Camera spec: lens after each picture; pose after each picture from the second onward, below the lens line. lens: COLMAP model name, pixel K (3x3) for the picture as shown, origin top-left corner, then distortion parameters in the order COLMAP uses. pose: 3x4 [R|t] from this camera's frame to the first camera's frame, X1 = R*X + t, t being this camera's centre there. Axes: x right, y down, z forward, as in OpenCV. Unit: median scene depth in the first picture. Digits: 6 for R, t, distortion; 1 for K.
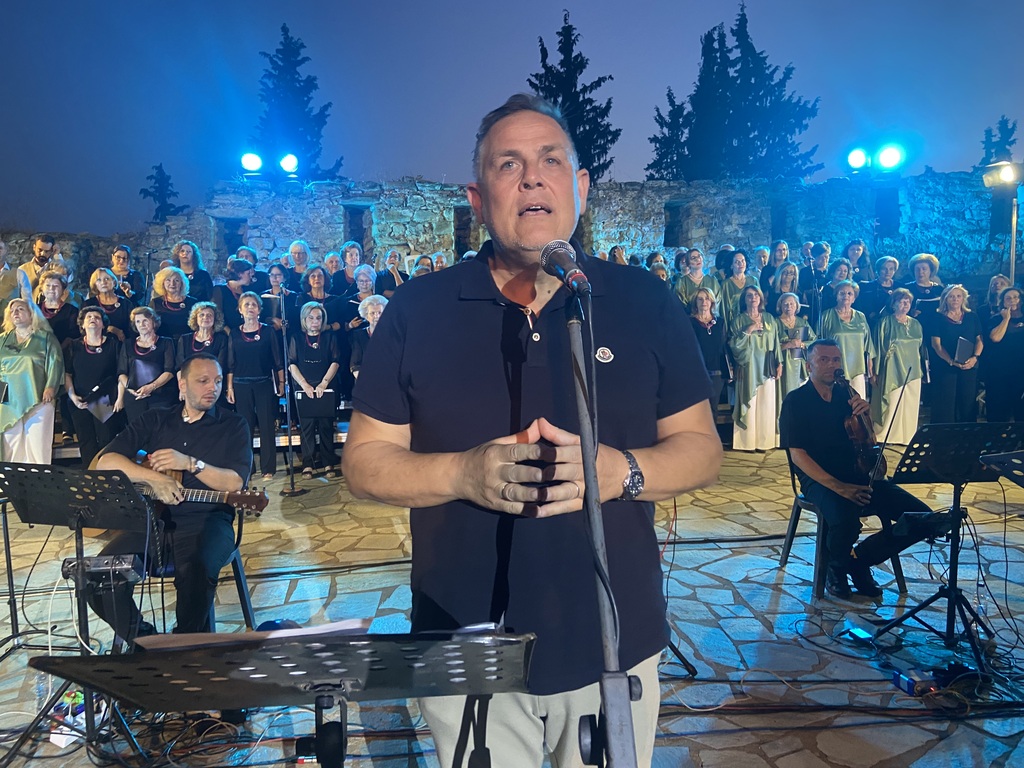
lens RADIAL K [[768.8, 0, 508.1], [0, 768.8, 368.2], [0, 0, 1]] dist [0.118407, -0.151435]
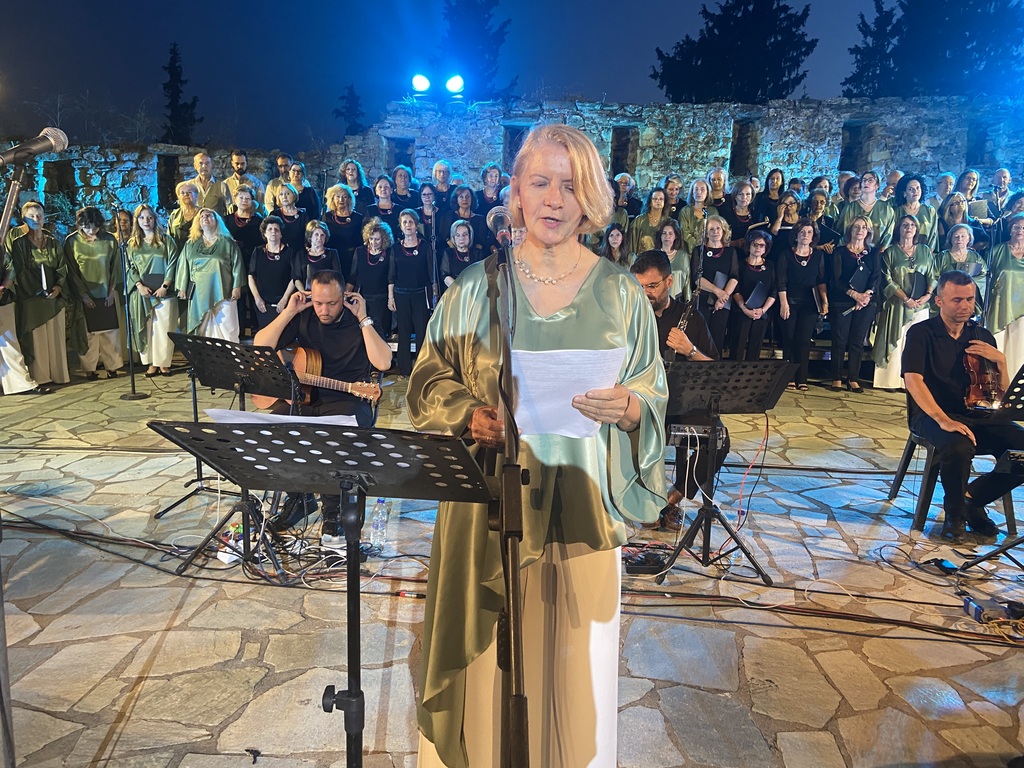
lens RADIAL K [[768.8, 0, 507.6], [0, 768.8, 368.1], [0, 0, 1]] dist [0.118407, -0.151435]
pose [[0.975333, 0.071290, -0.208911, 0.028839], [-0.051000, 0.993583, 0.100956, 0.004500], [0.214767, -0.087811, 0.972710, -0.025816]]
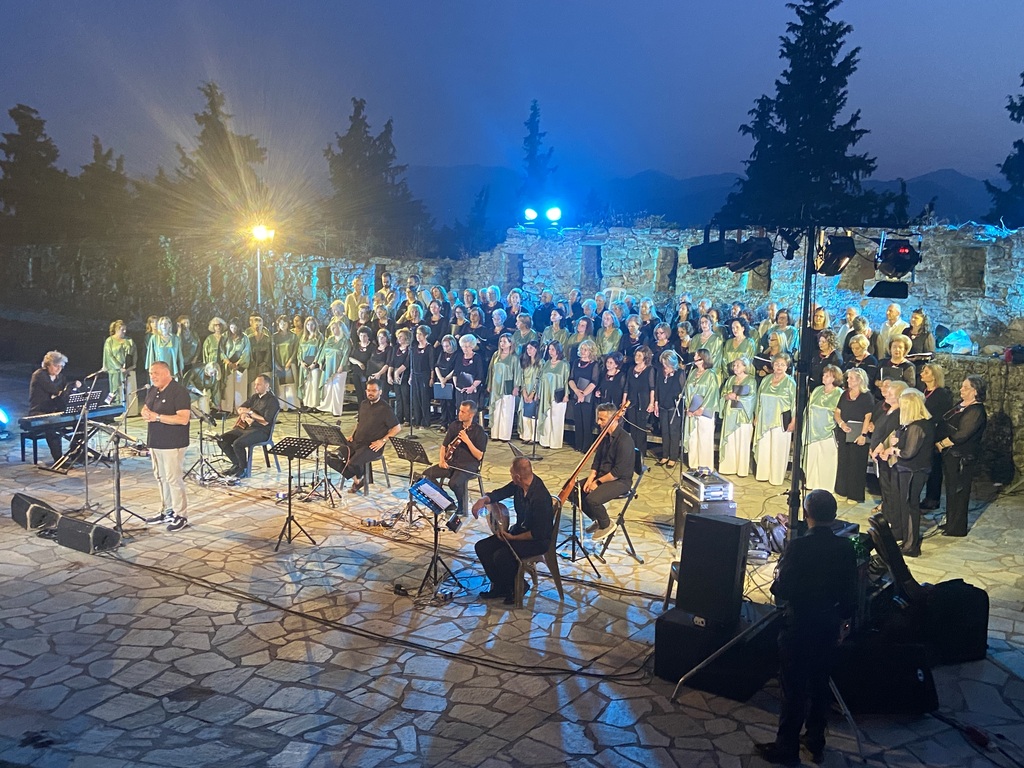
lens RADIAL K [[1049.8, 0, 512.9], [0, 1049.8, 361.5], [0, 0, 1]] dist [0.085159, 0.000000]
pose [[0.716502, 0.121463, -0.686929, 0.950821], [-0.082650, 0.992570, 0.089299, -0.158350], [0.692672, -0.007208, 0.721217, -0.388173]]
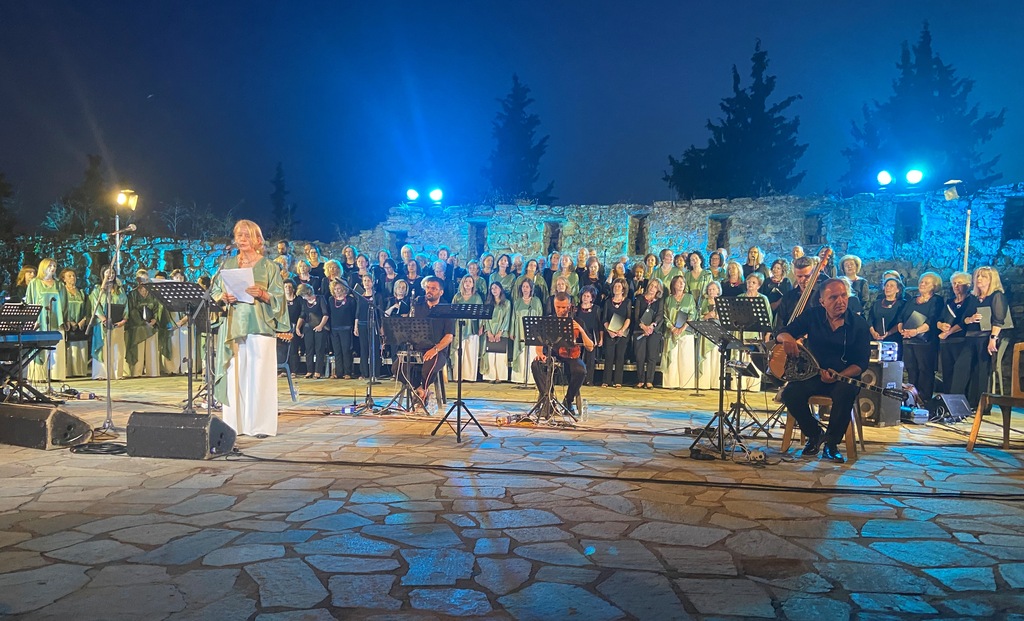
lens RADIAL K [[770.1, 0, 509.3], [0, 770.1, 372.7], [0, 0, 1]] dist [0.092314, -0.088340]
pose [[0.938740, 0.055977, -0.340048, 0.362041], [-0.059832, 0.998208, -0.000854, 0.068898], [0.339391, 0.021148, 0.940408, -0.331118]]
